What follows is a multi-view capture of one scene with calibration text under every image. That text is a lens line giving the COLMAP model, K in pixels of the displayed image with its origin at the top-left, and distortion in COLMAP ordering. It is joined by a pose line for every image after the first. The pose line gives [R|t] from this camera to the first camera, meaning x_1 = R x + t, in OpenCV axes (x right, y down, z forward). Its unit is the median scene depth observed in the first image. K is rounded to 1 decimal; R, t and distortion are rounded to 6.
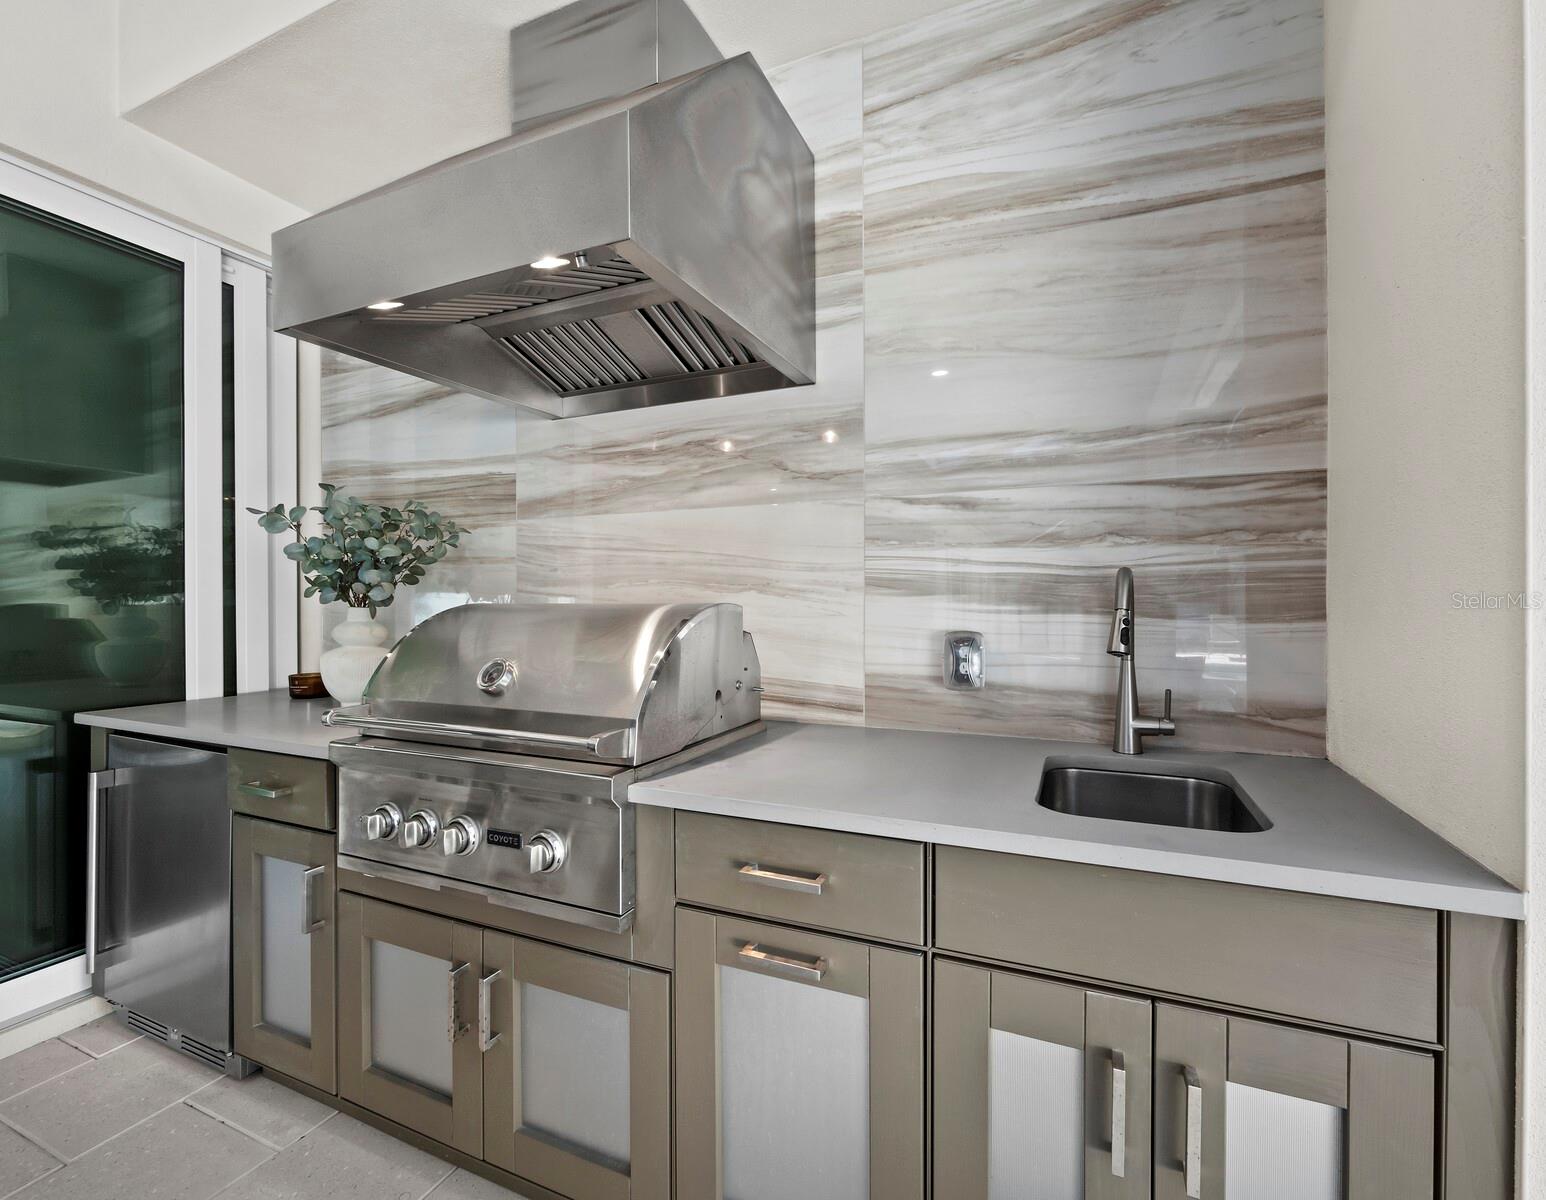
lens RADIAL K [[684.6, 0, 773.0], [0, 684.6, 600.0], [0, 0, 1]] dist [-0.011751, 0.000165]
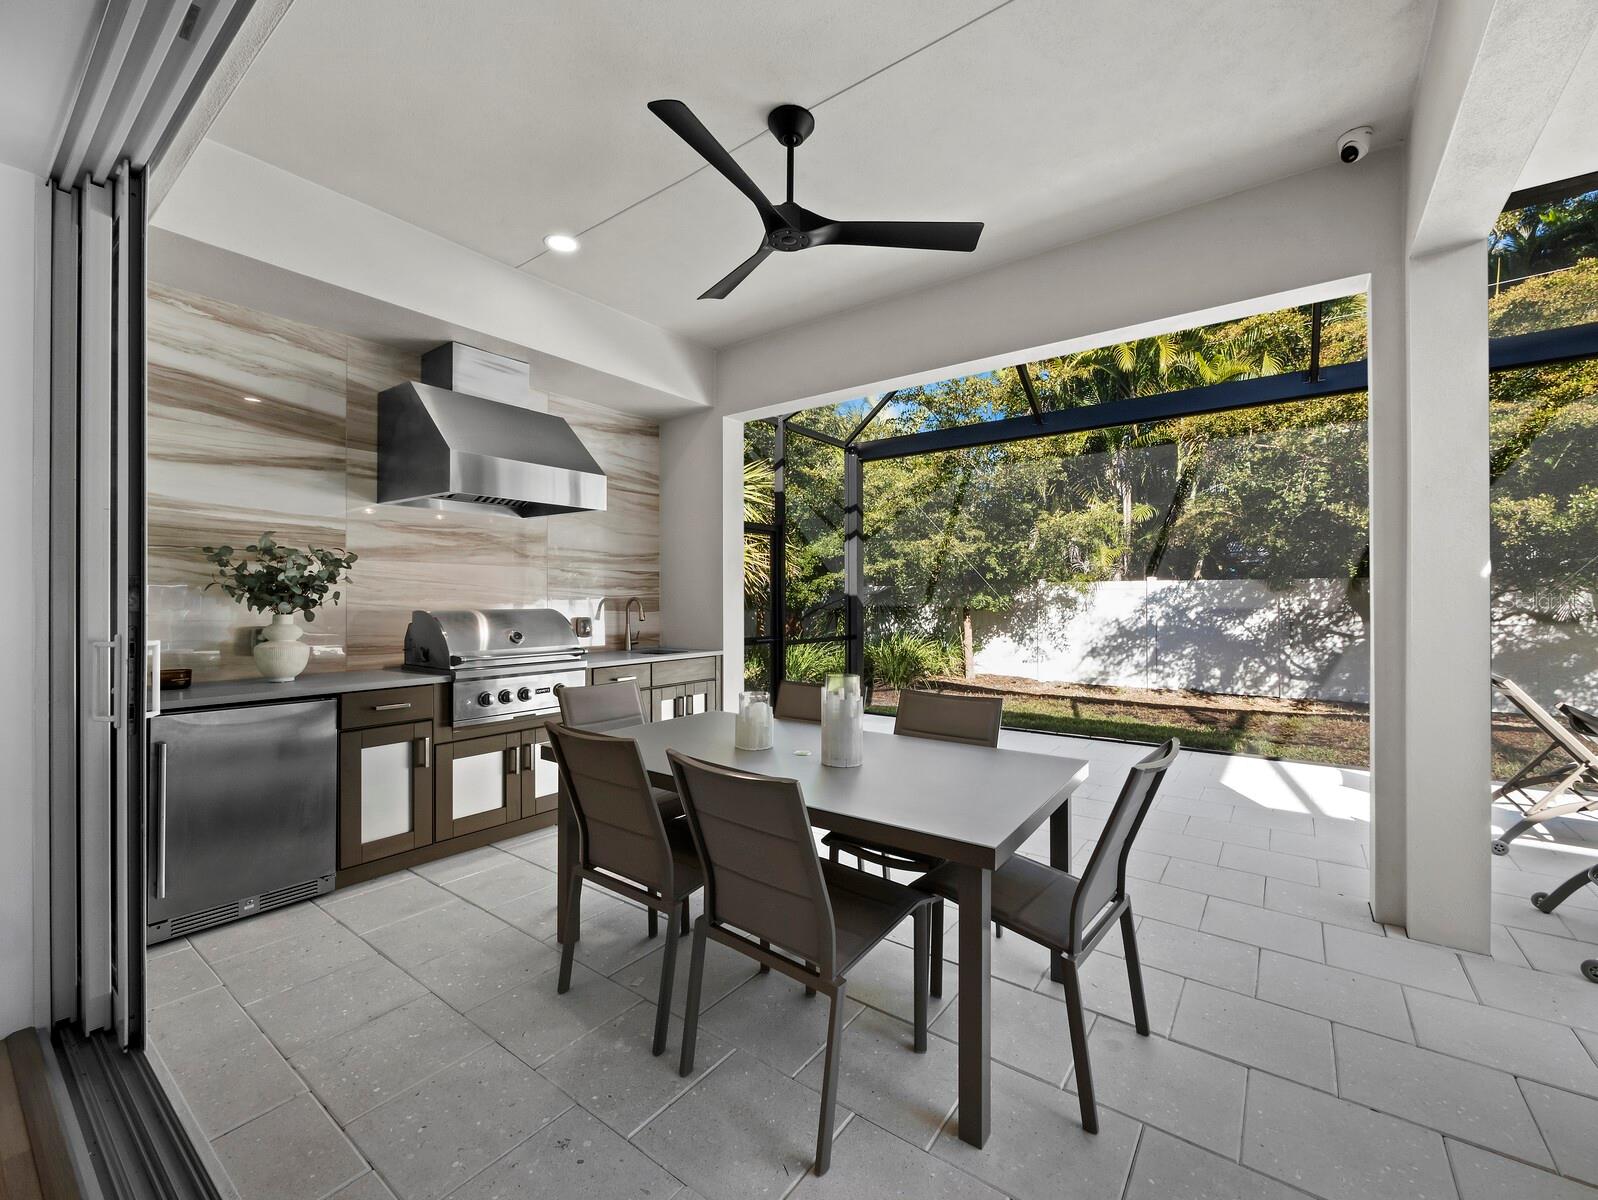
lens RADIAL K [[671.3, 0, 801.4], [0, 671.3, 607.3], [0, 0, 1]] dist [-0.004656, 0.000045]
pose [[0.231725, -0.005834, 0.972764, -2.425074], [0.012453, 0.999918, 0.003030, 0.006728], [-0.972702, 0.011412, 0.231779, -0.597984]]
